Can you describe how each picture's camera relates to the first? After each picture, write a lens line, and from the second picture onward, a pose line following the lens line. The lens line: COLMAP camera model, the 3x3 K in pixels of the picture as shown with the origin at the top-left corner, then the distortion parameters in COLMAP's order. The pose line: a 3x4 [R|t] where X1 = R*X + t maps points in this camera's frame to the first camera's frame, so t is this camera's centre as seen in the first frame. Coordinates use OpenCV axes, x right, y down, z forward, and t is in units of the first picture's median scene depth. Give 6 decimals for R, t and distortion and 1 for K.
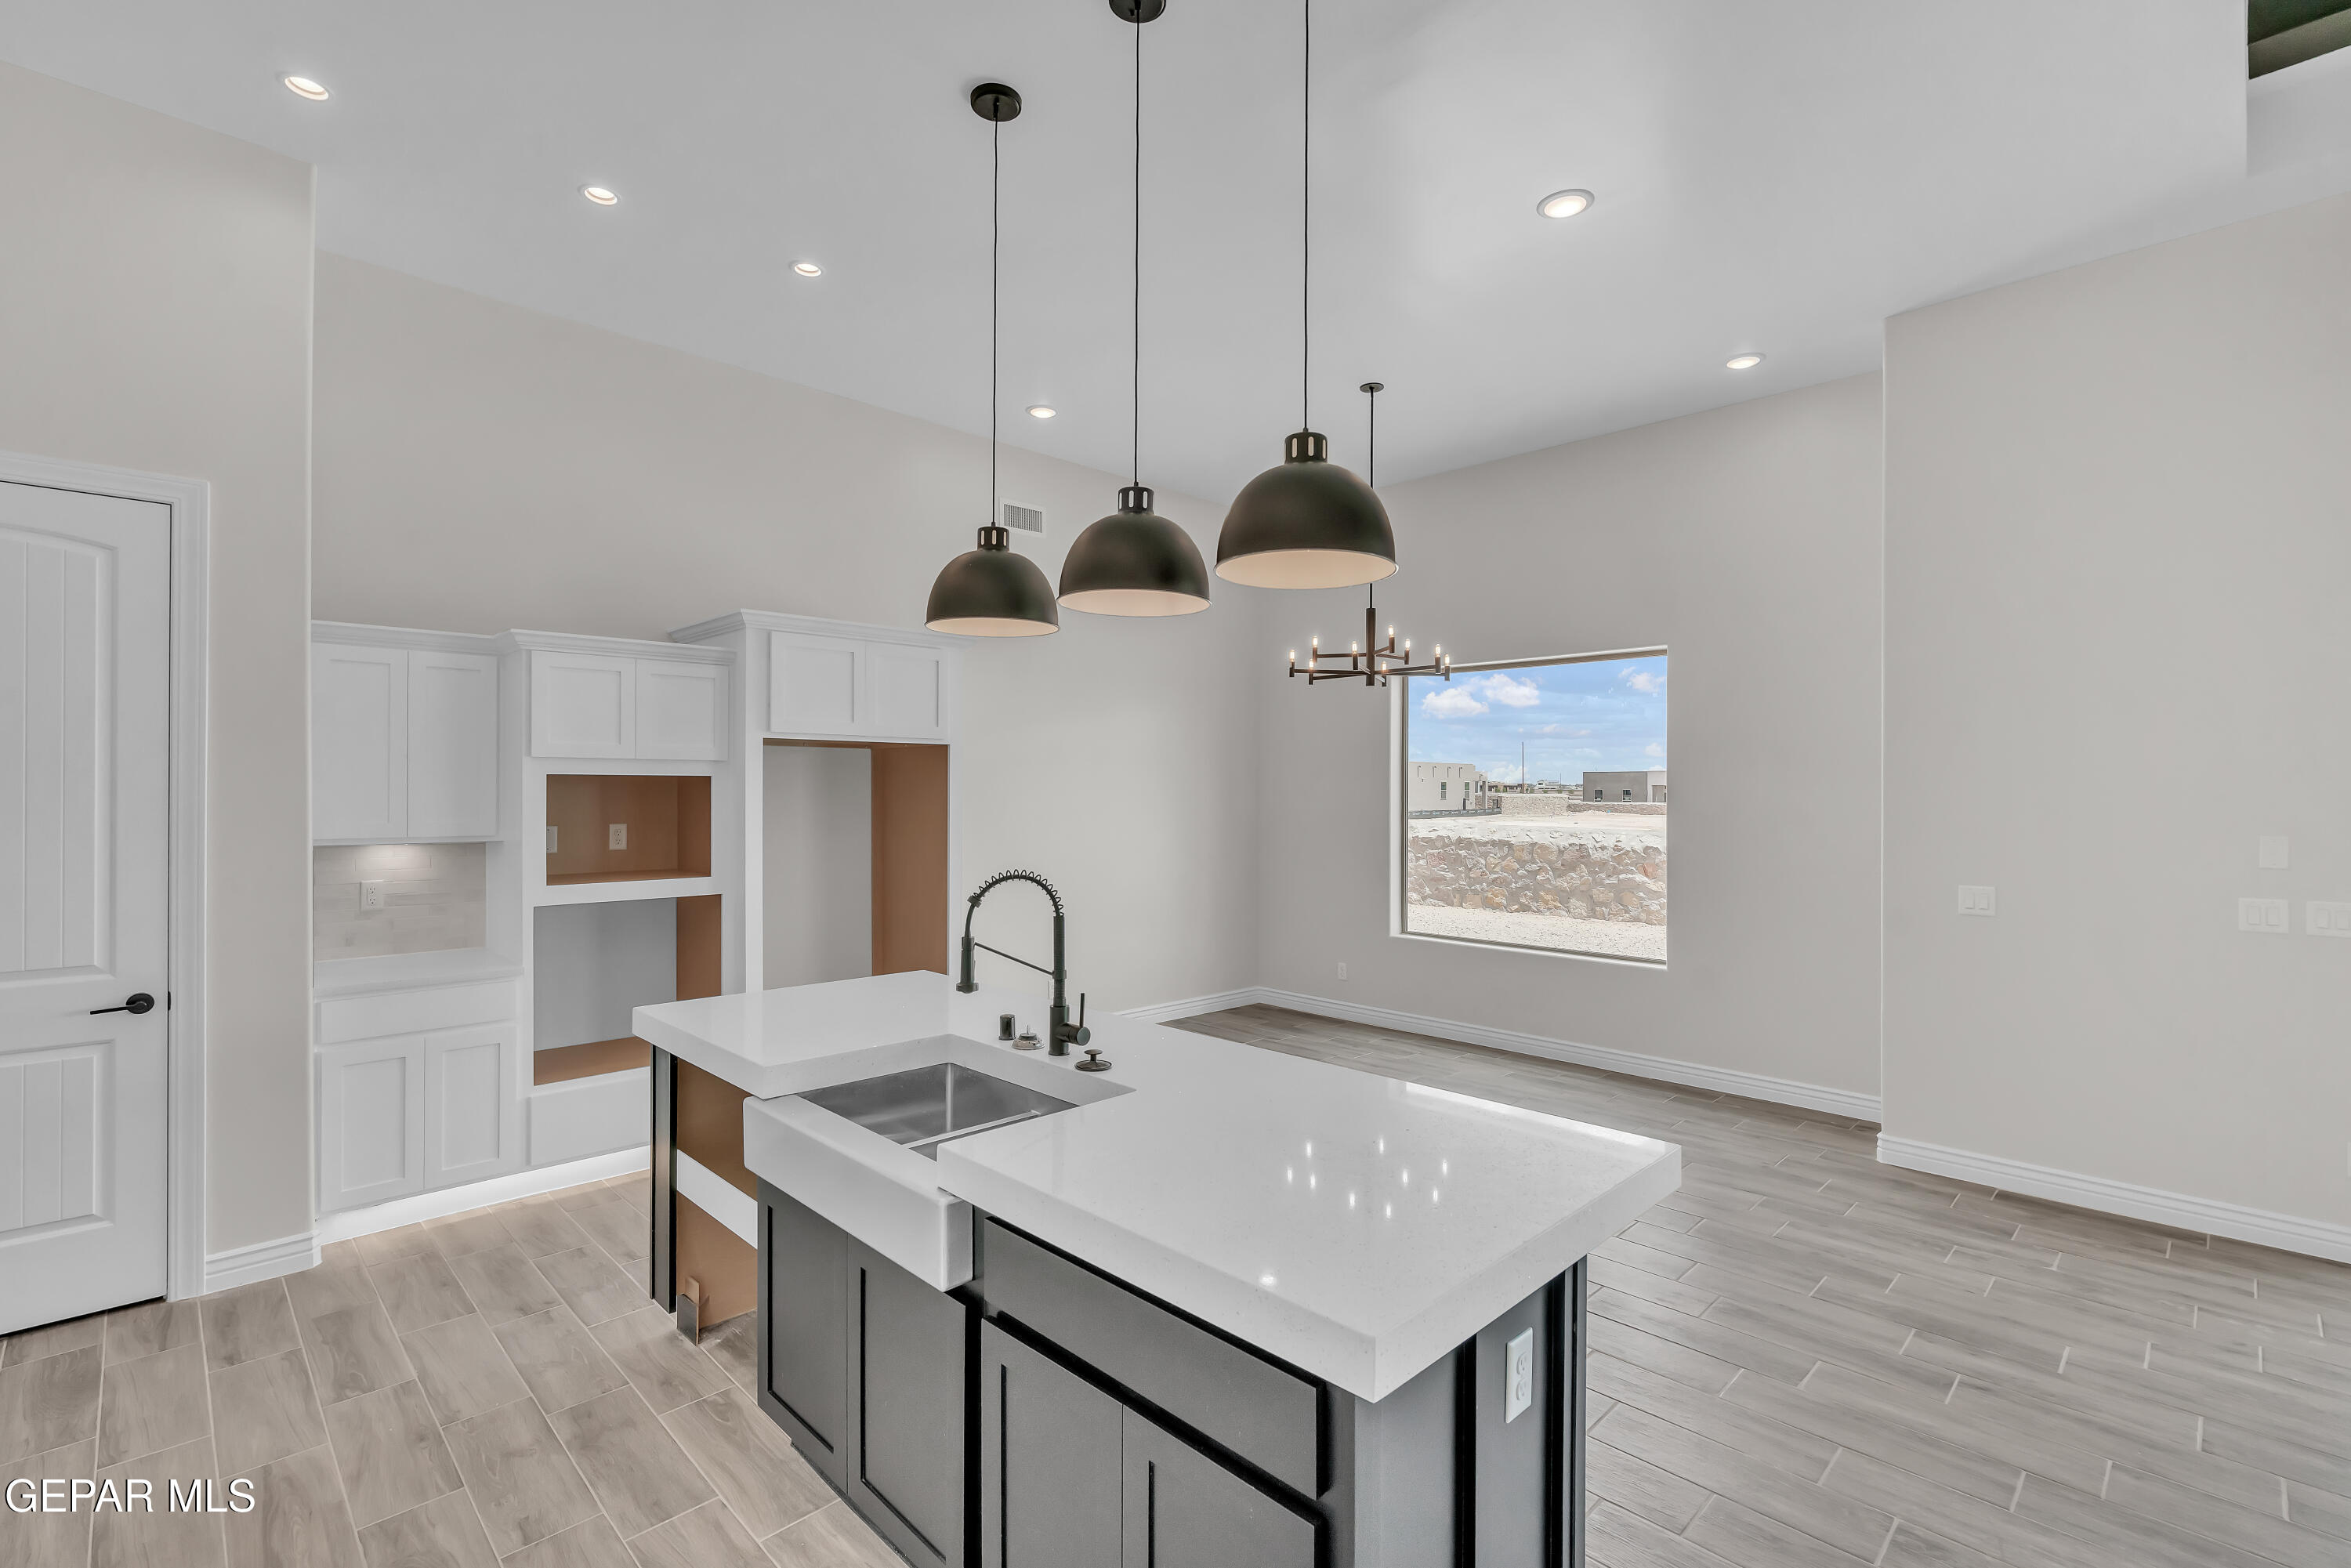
lens RADIAL K [[1062.1, 0, 1169.8], [0, 1062.1, 794.3], [0, 0, 1]] dist [-0.009194, 0.005355]
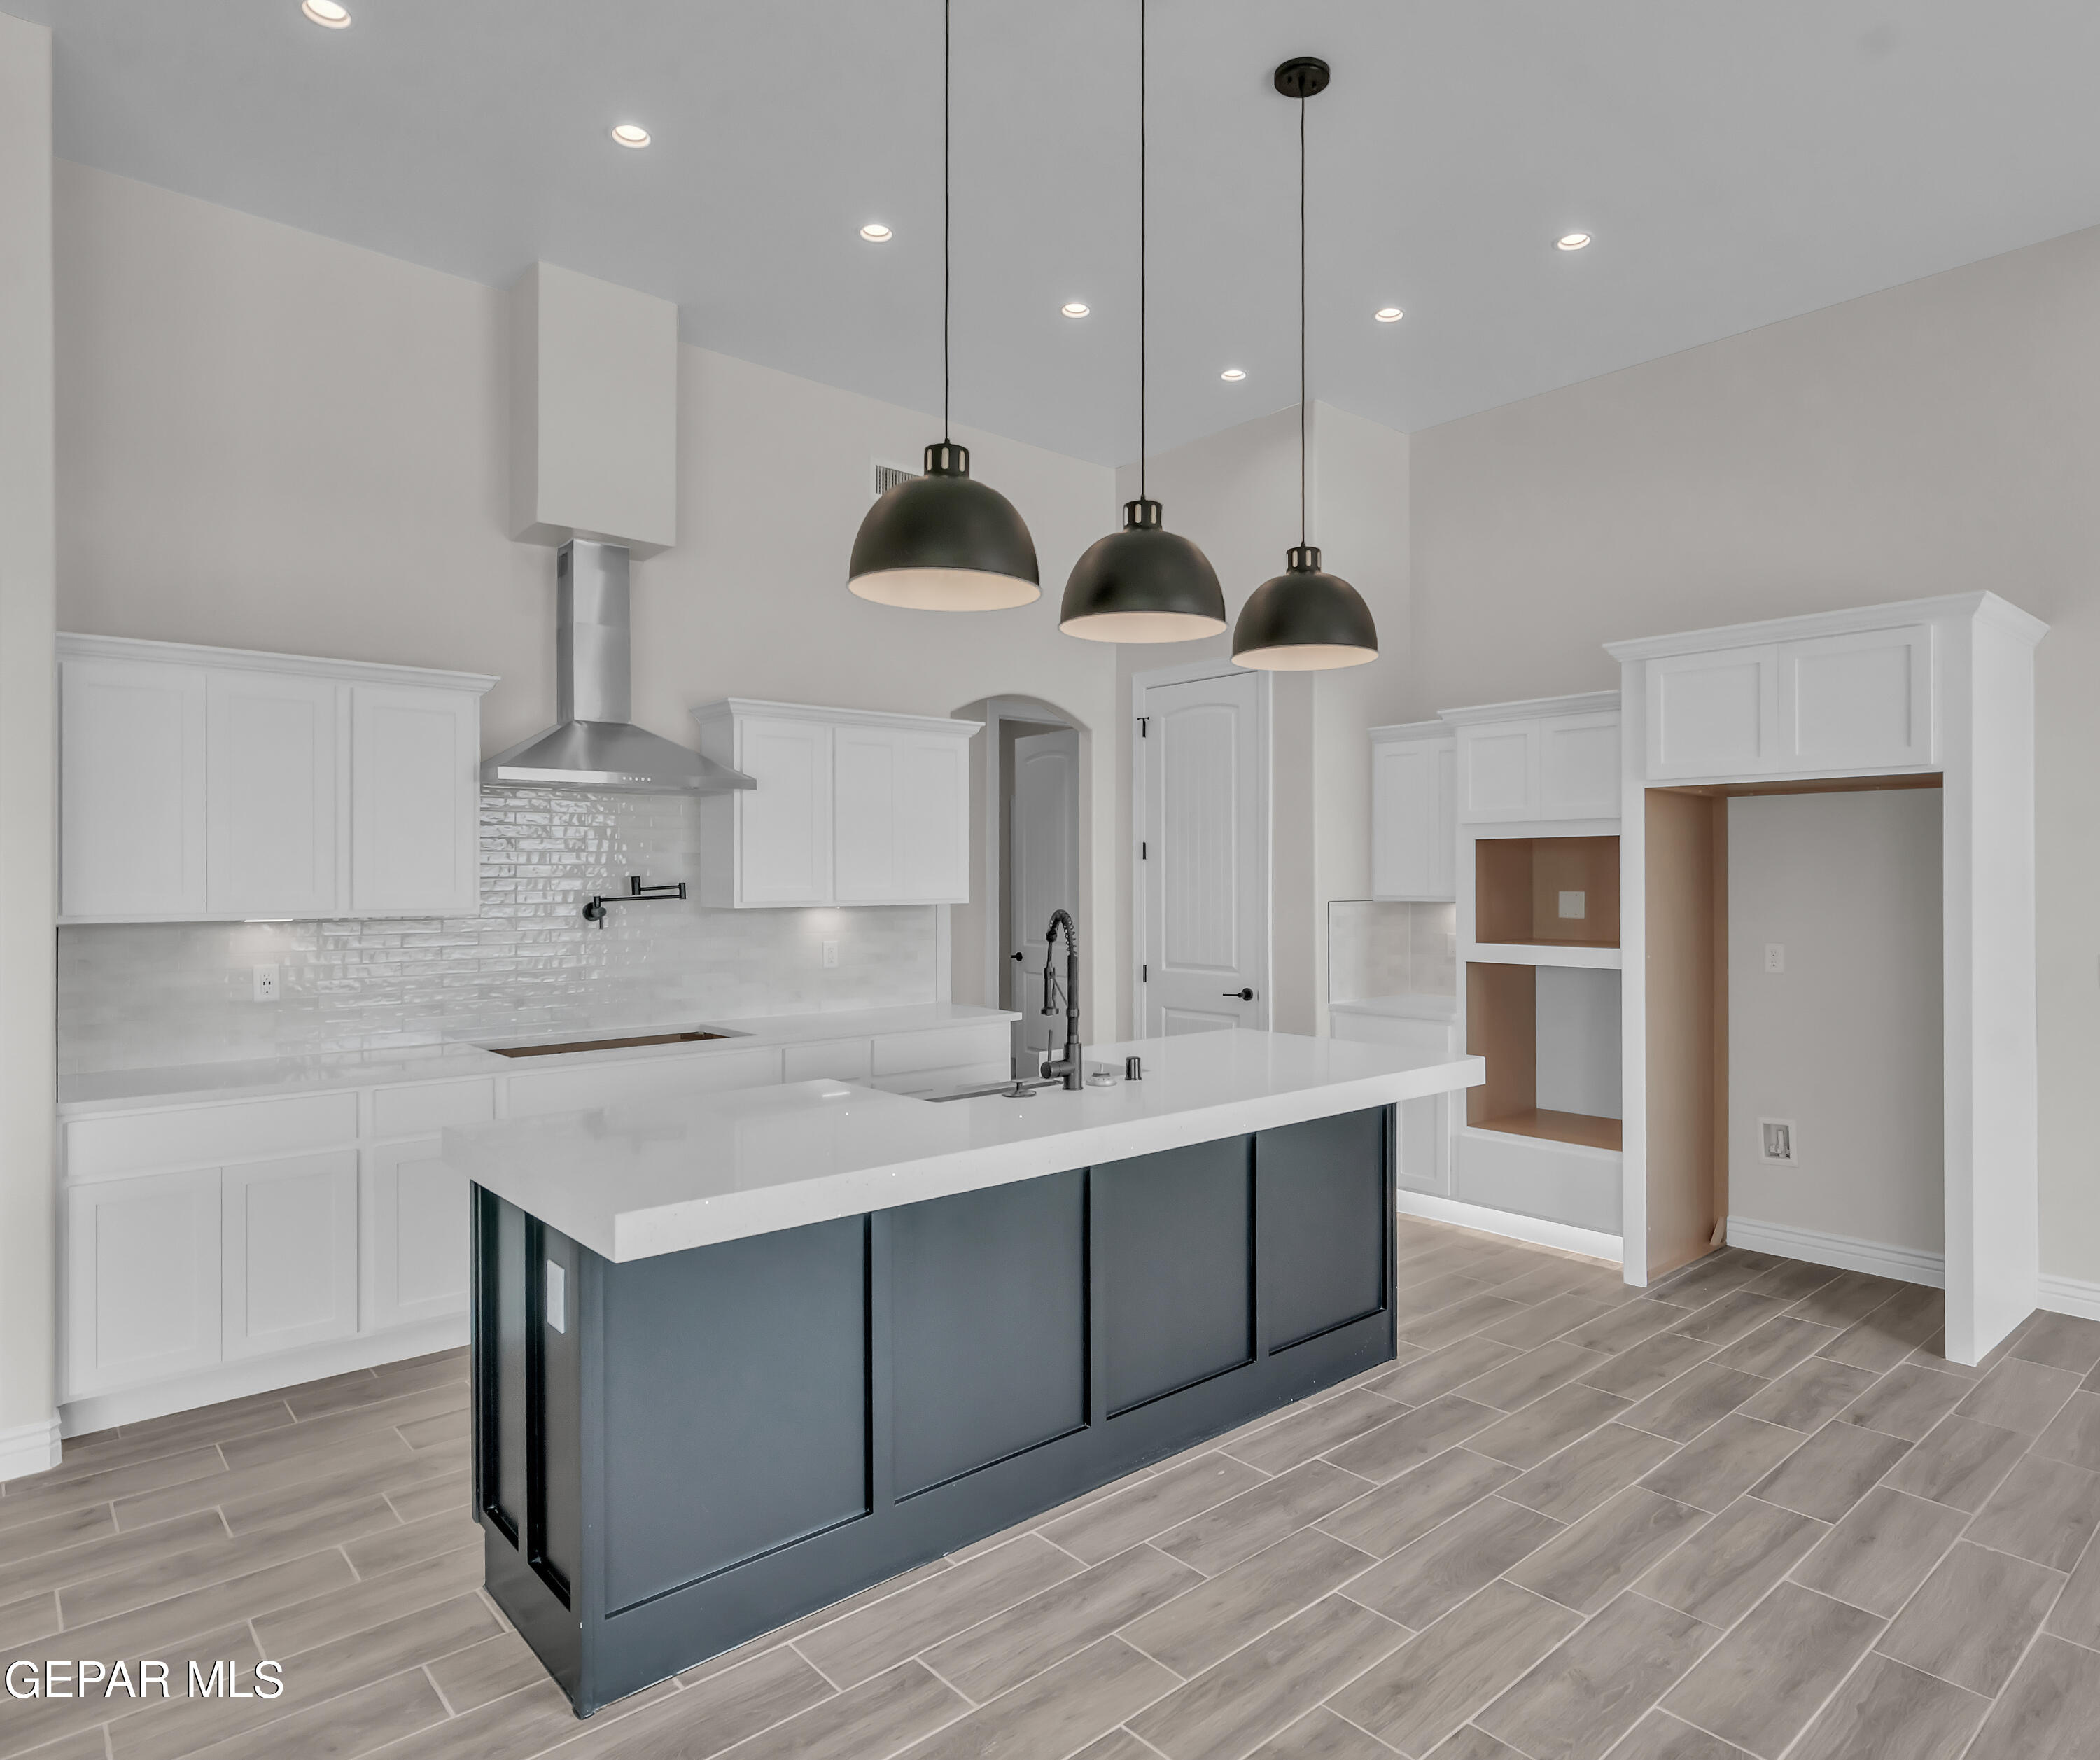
lens RADIAL K [[1261.7, 0, 1102.5], [0, 1261.7, 876.7], [0, 0, 1]] dist [-0.016391, 0.011455]
pose [[-0.040445, 0.002234, -0.999179, 0.695274], [0.004834, 0.999986, 0.002040, 0.014331], [0.999170, -0.004747, -0.040455, 0.668031]]
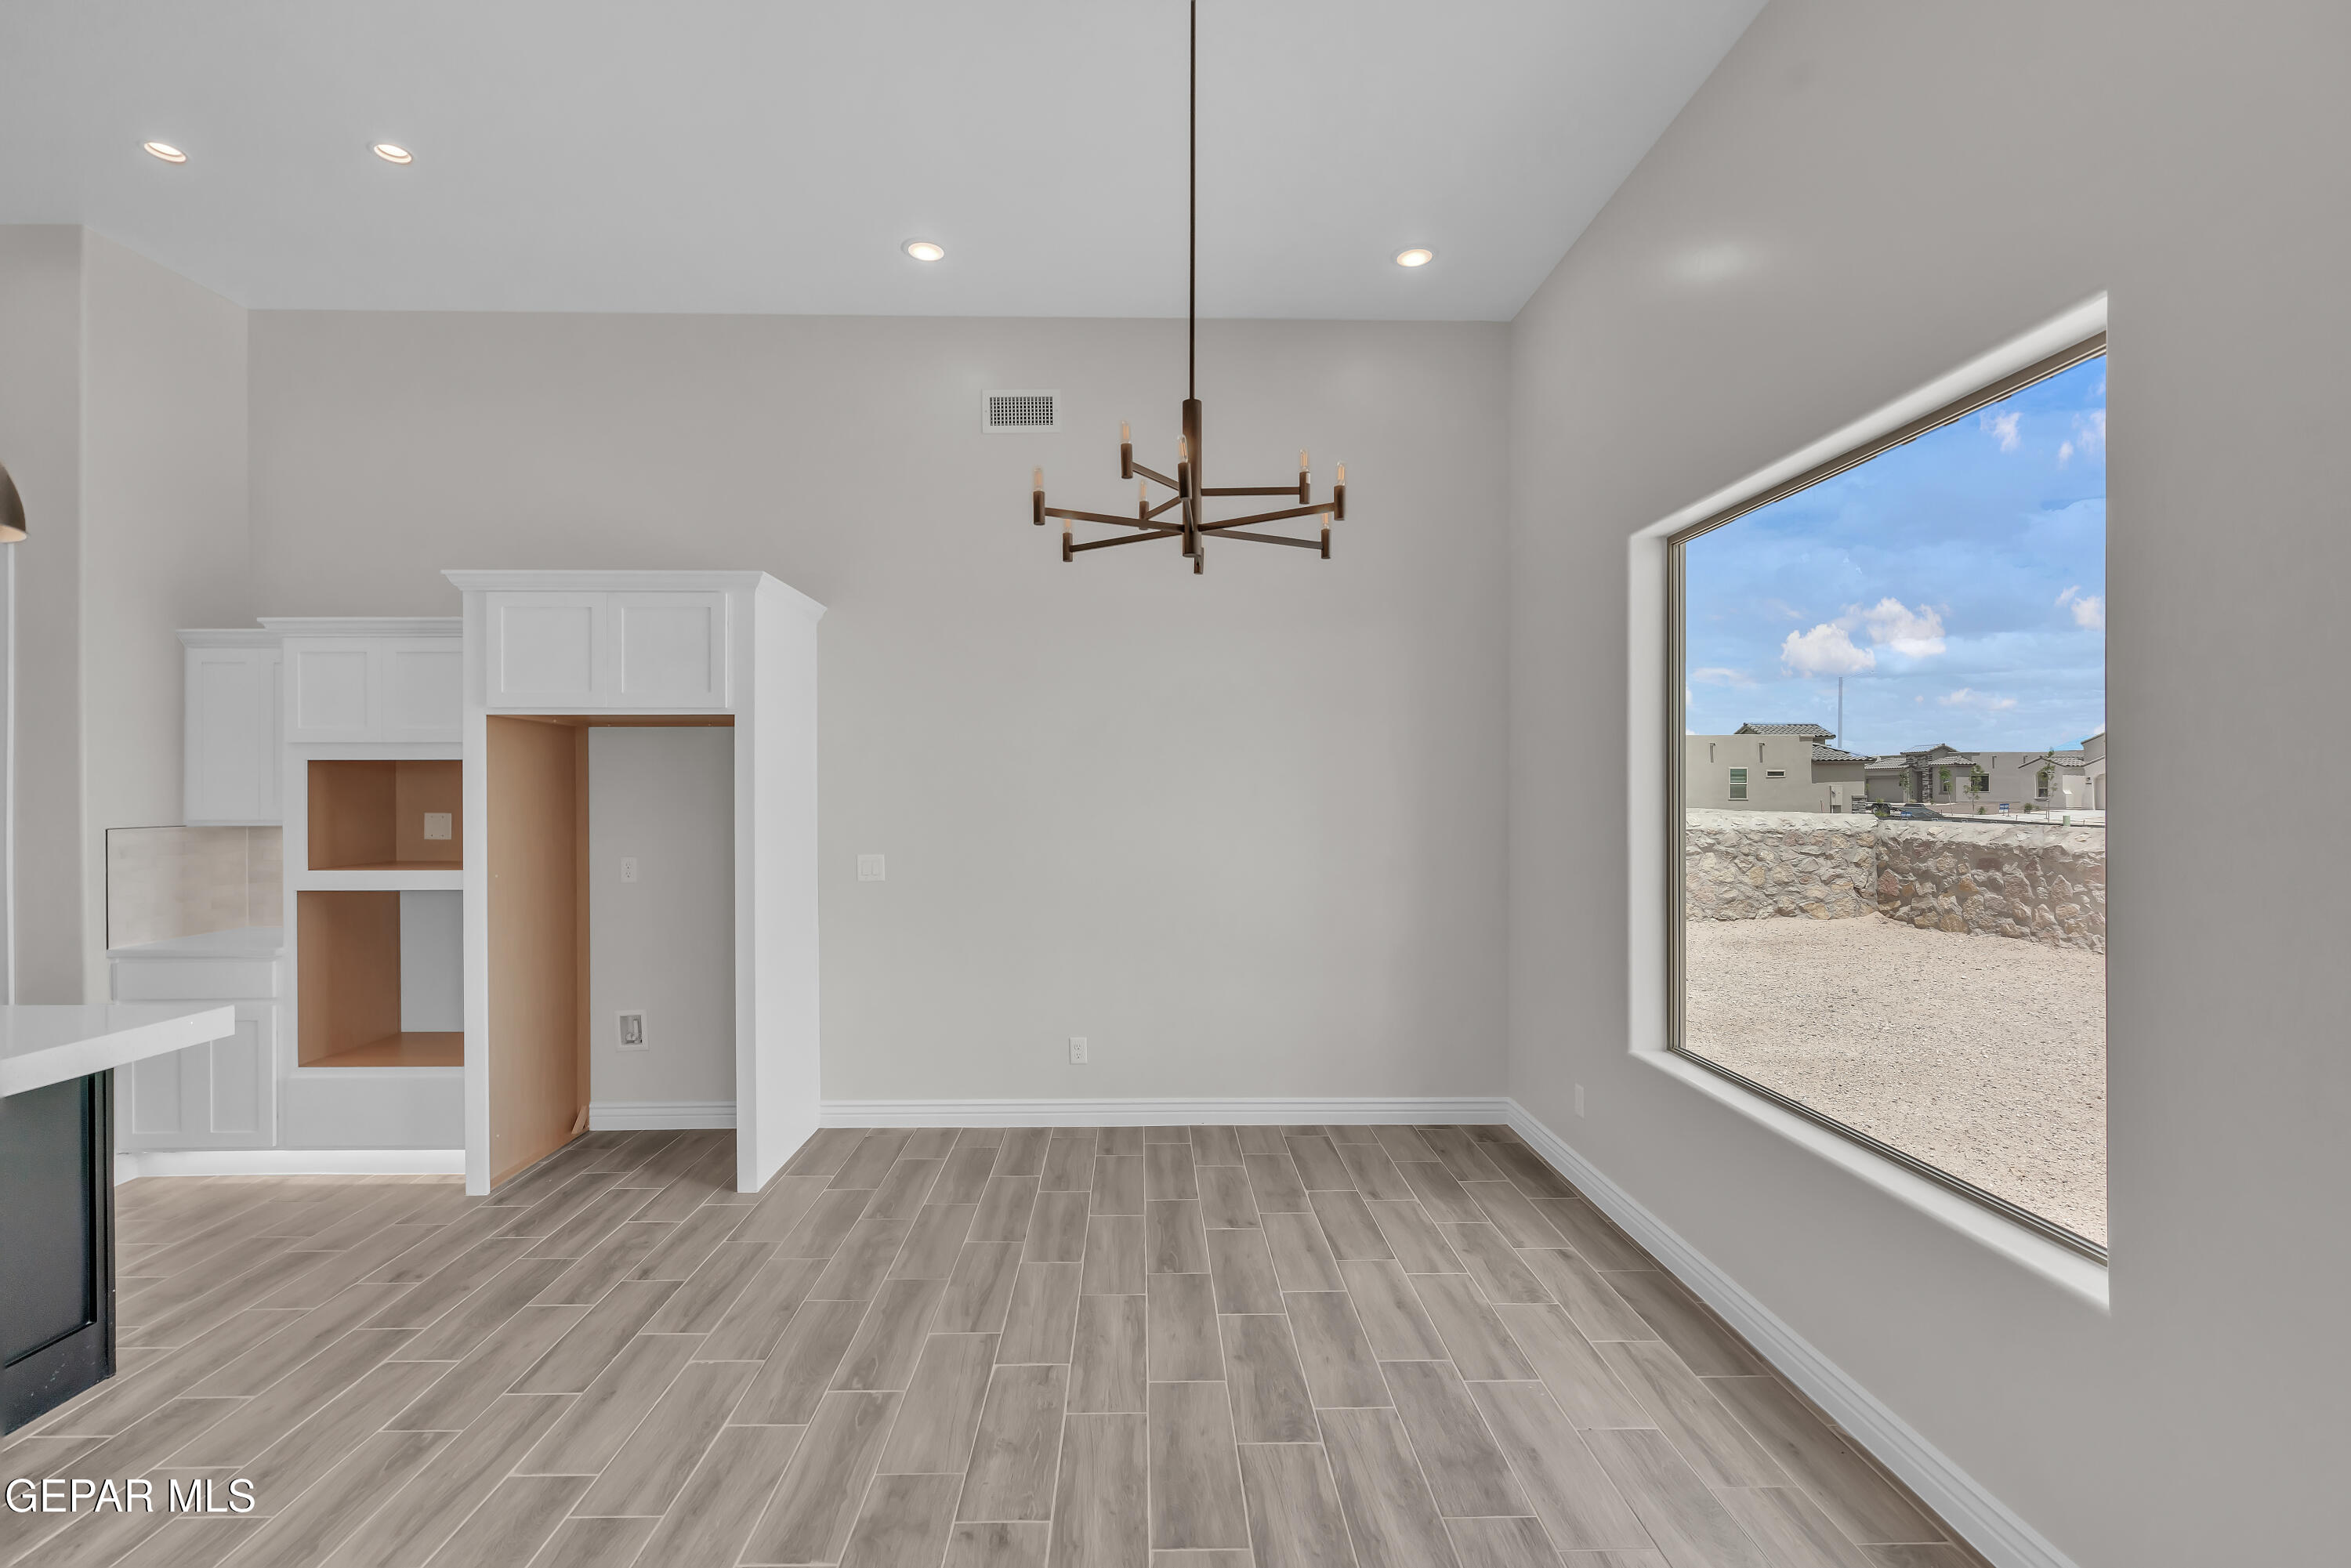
lens RADIAL K [[1062.1, 0, 1156.1], [0, 1062.1, 792.1], [0, 0, 1]] dist [-0.009194, 0.005355]
pose [[0.729214, 0.000301, -0.684285, 0.679860], [0.002376, 0.999993, 0.002972, 0.010598], [0.684281, -0.003793, 0.729208, 0.811259]]
